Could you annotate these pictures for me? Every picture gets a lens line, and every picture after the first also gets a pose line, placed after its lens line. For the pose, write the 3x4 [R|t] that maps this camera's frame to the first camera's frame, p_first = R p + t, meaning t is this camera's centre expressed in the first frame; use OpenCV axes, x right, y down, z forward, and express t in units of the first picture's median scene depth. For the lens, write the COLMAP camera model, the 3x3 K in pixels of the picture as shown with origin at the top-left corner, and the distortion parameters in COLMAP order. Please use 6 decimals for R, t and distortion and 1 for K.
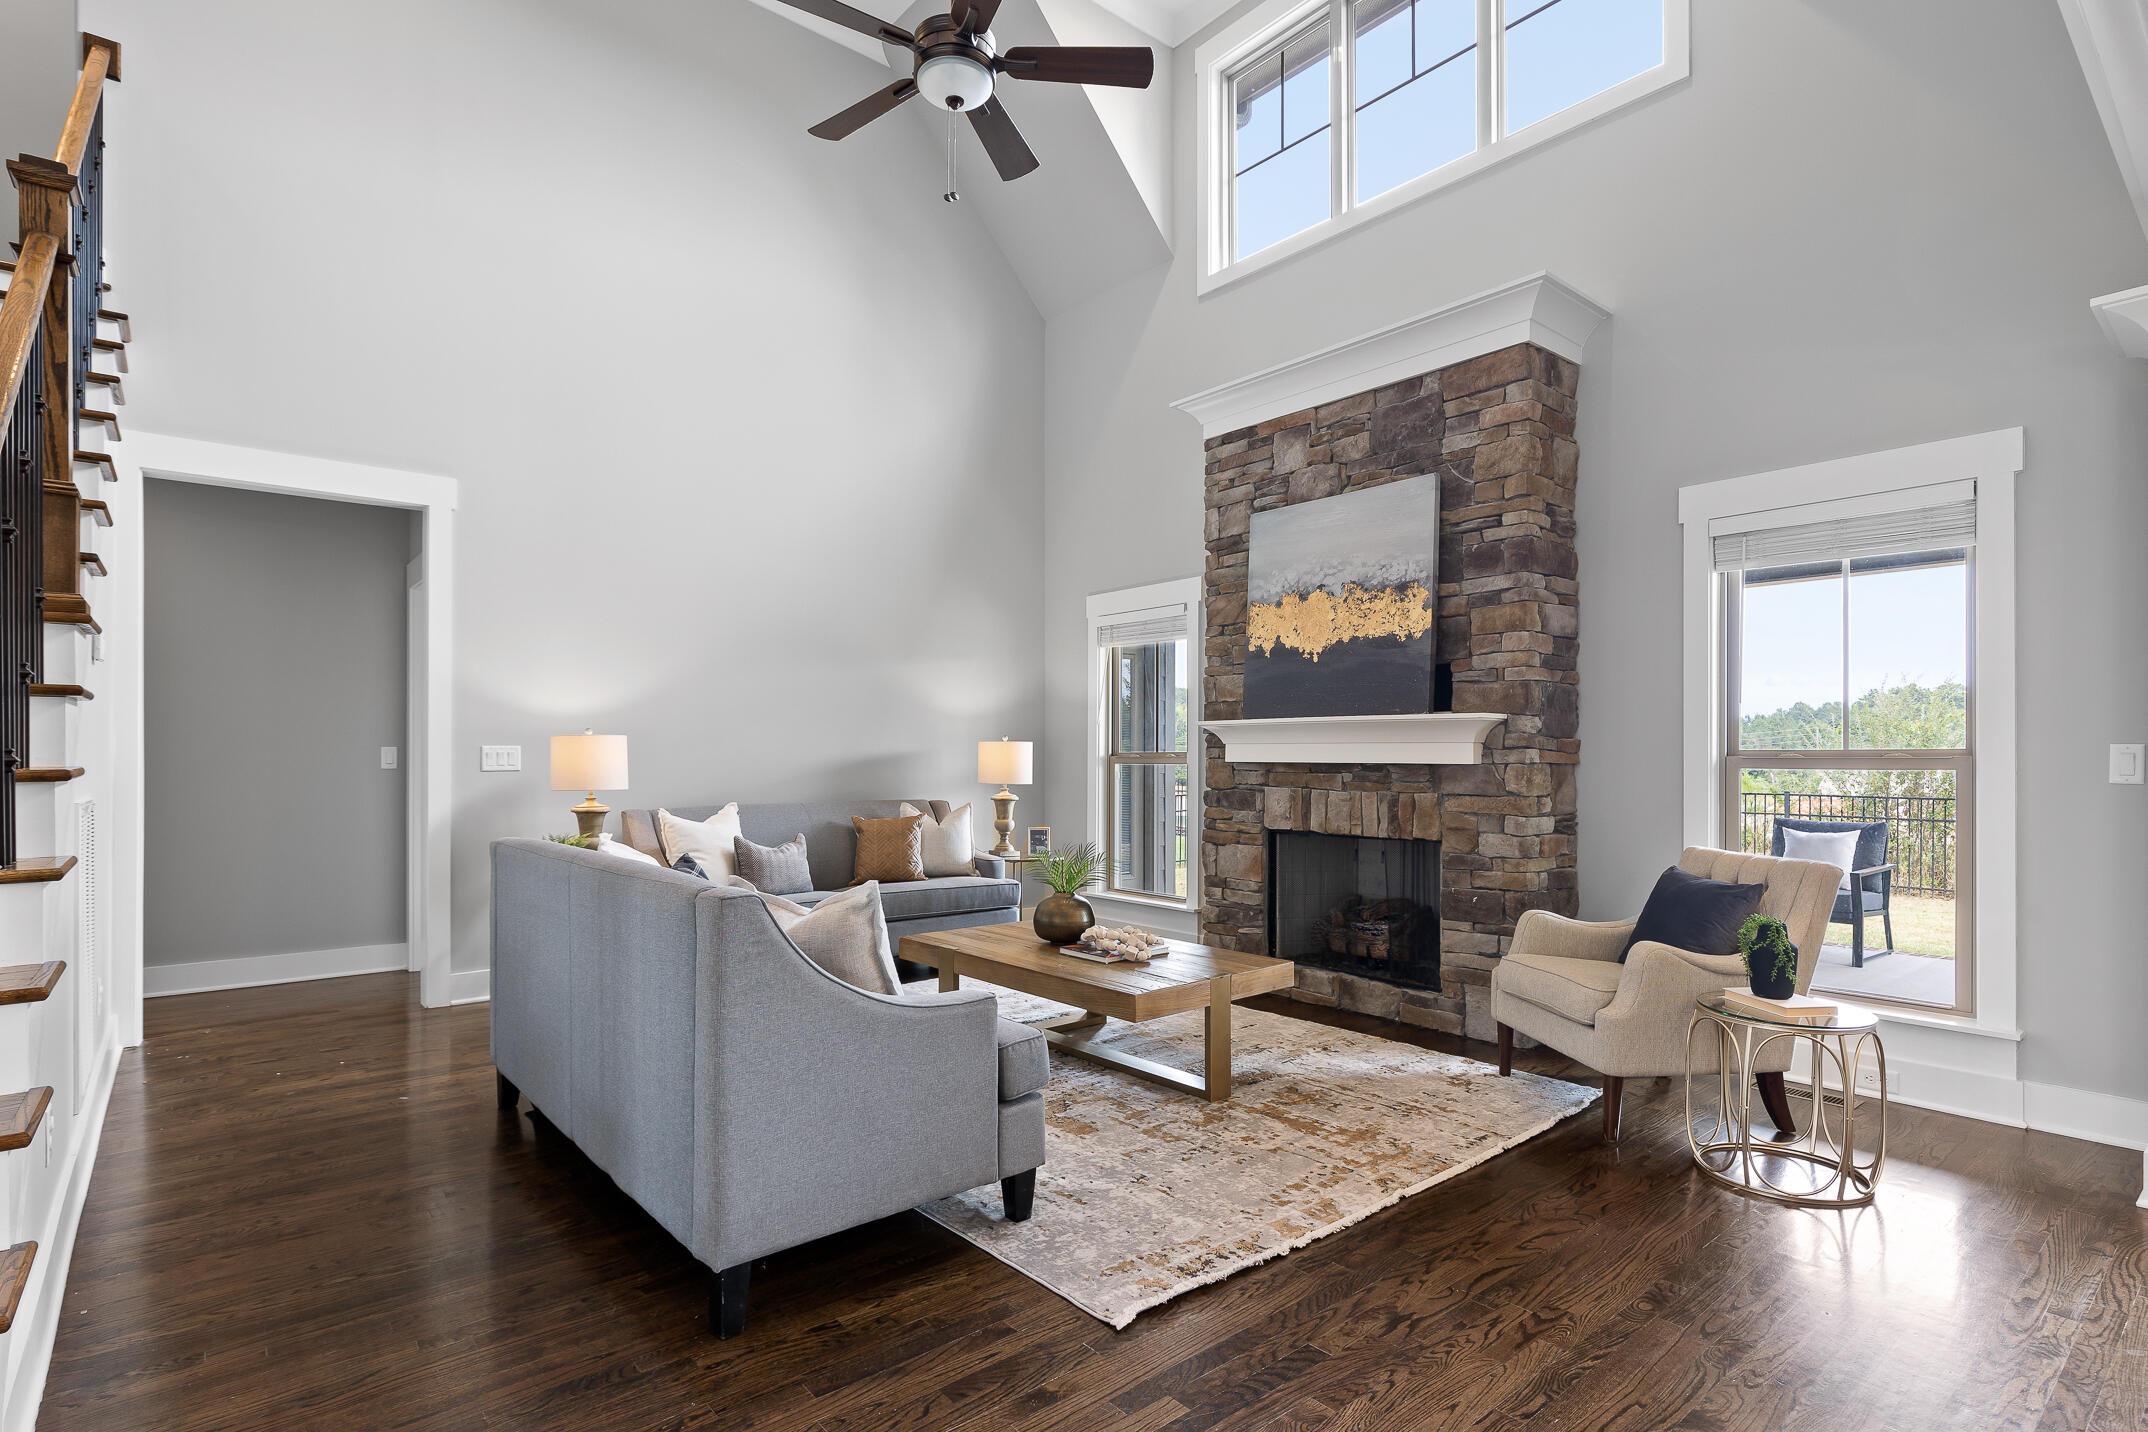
lens RADIAL K [[1057.1, 0, 1064.8], [0, 1057.1, 754.1], [0, 0, 1]] dist [-0.003261, -0.001067]
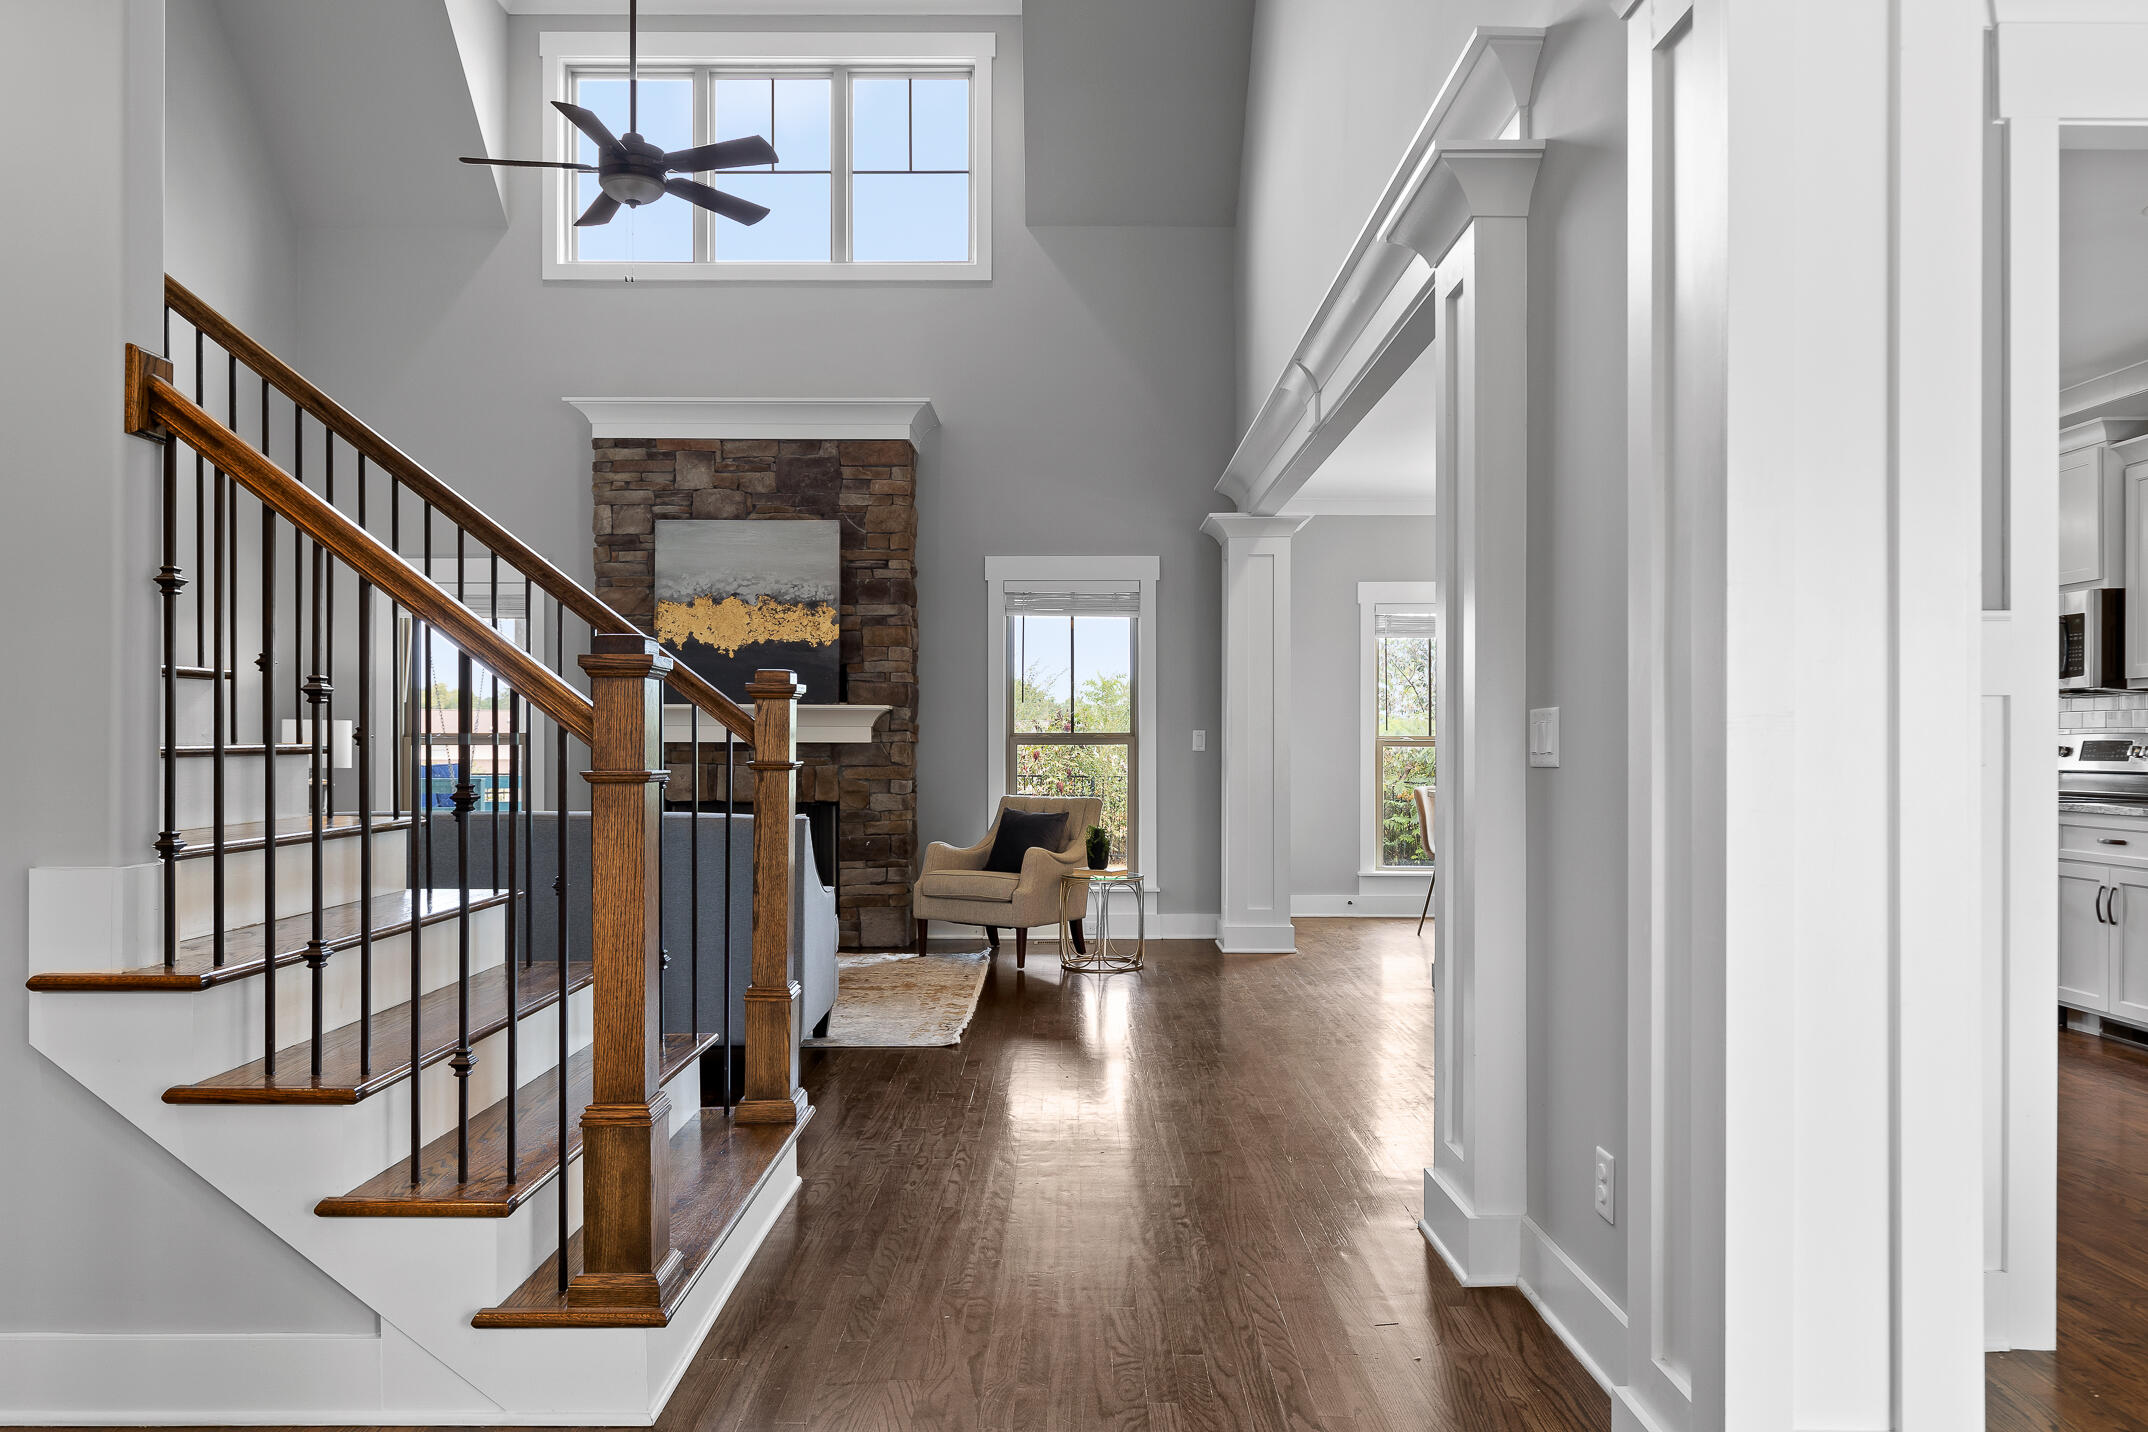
lens RADIAL K [[1475.6, 0, 1074.0], [0, 1475.6, 716.0], [0, 0, 1]] dist [0.005808, 0.000578]
pose [[0.634650, 0.008865, 0.772749, -0.866001], [-0.000490, 0.999939, -0.011069, -0.003516], [-0.772800, 0.006647, 0.634615, -0.379638]]
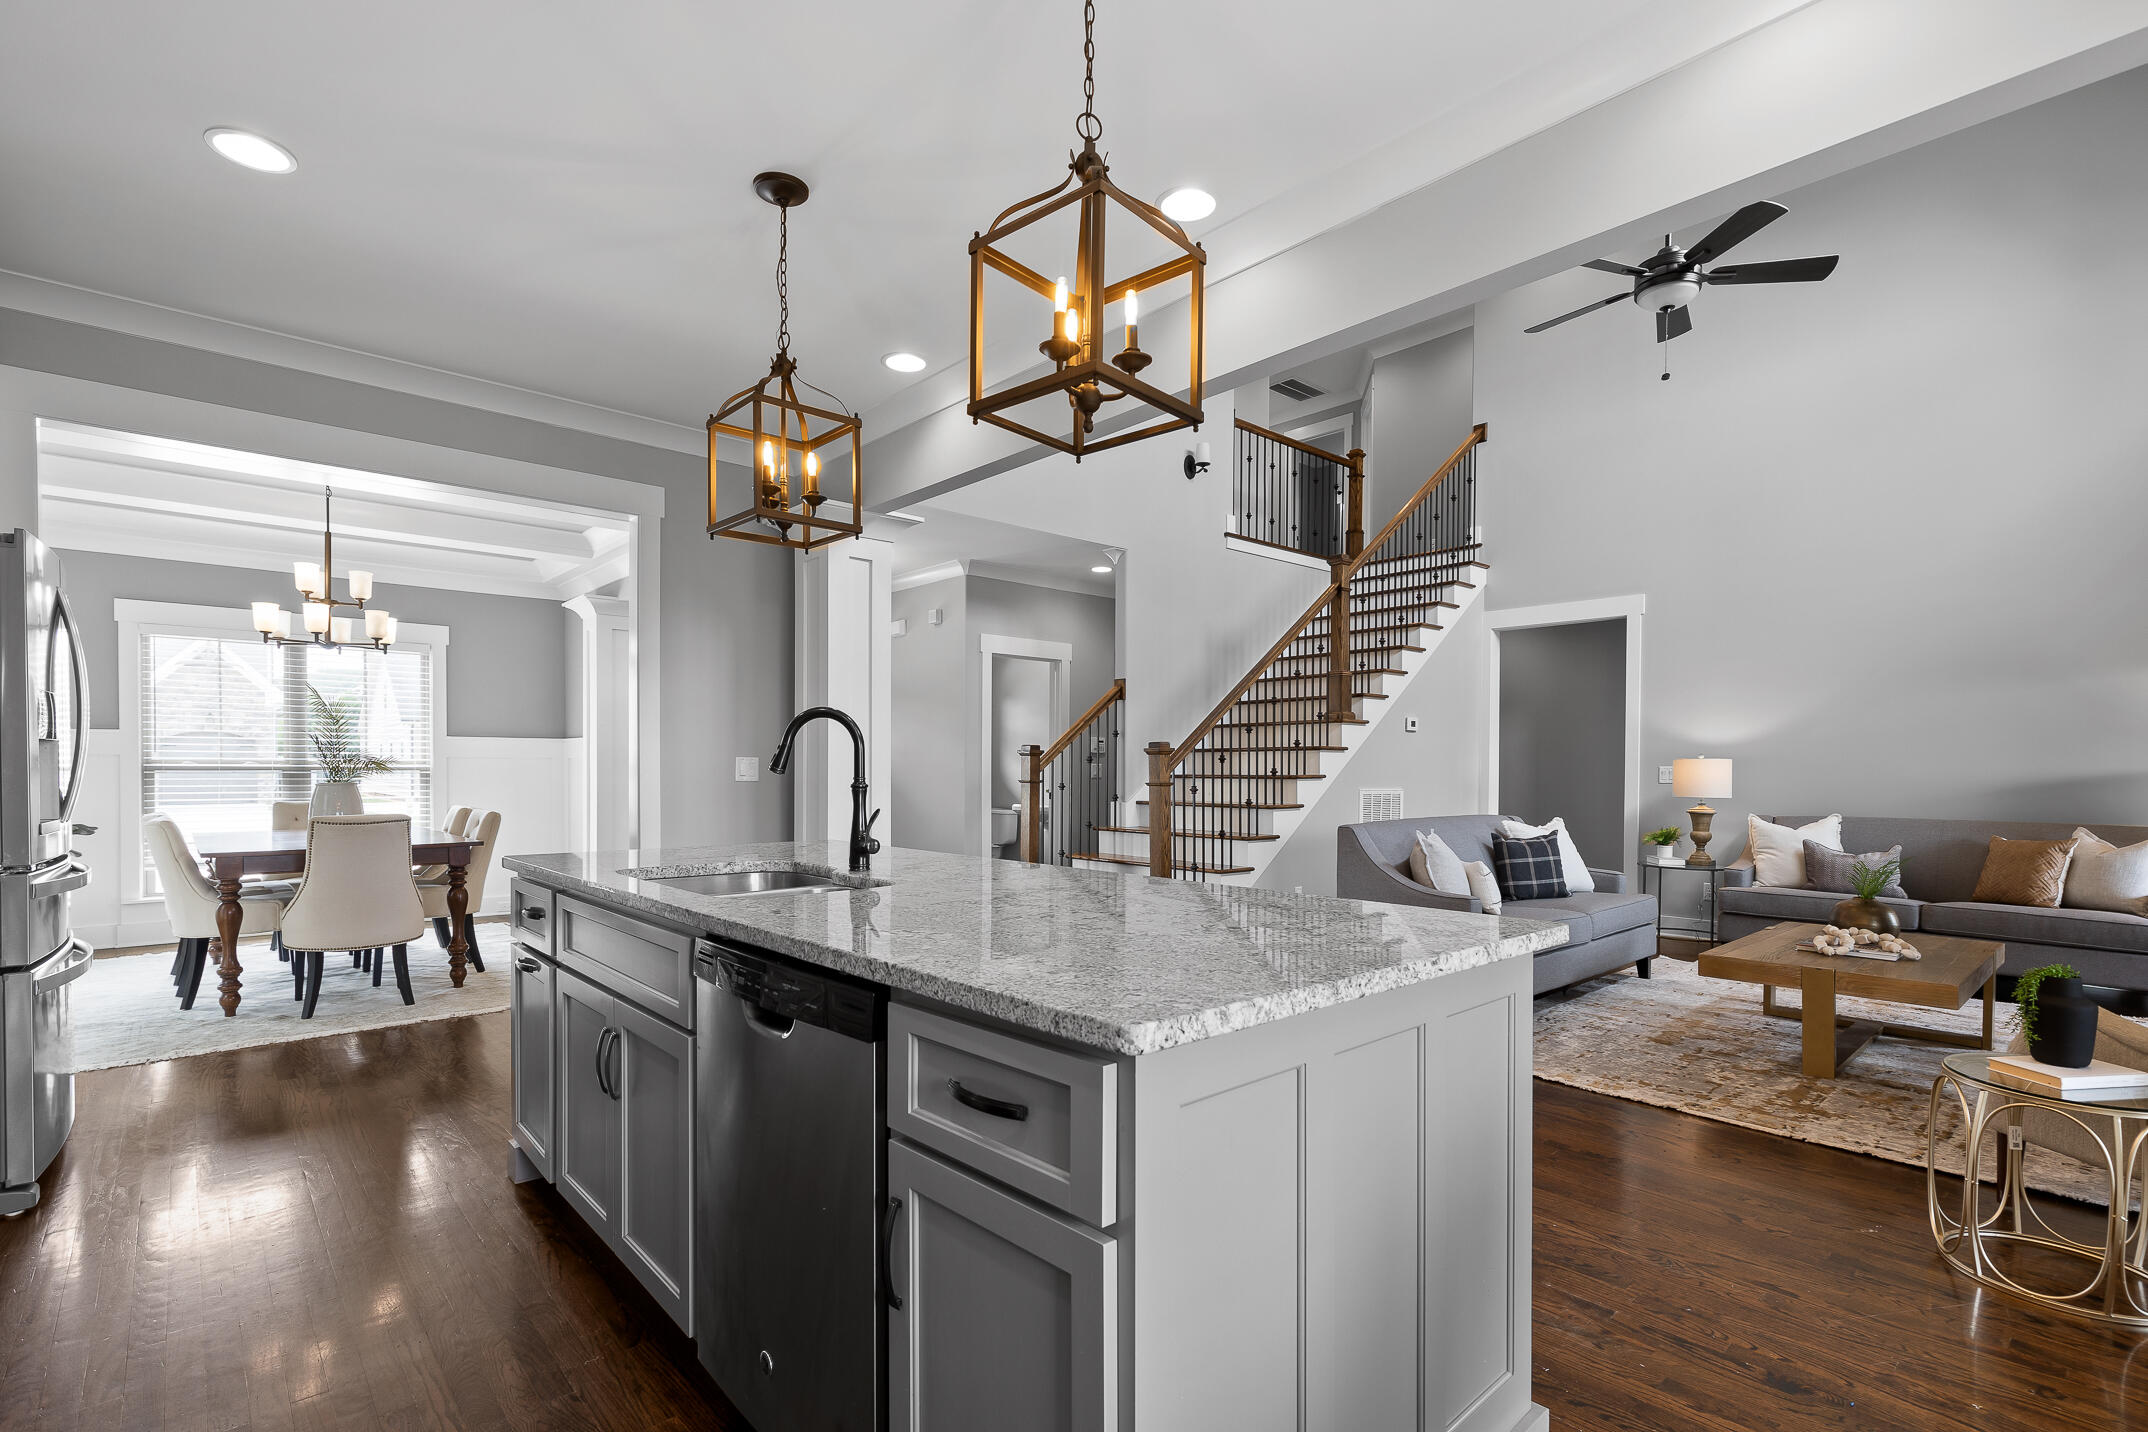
lens RADIAL K [[994.3, 0, 1065.5], [0, 994.3, 772.9], [0, 0, 1]] dist [-0.000282, -0.000080]
pose [[0.028137, 0.002927, -0.999600, 1.026243], [-0.004701, 0.999985, 0.002796, 0.001320], [0.999593, 0.004620, 0.028151, 0.137367]]
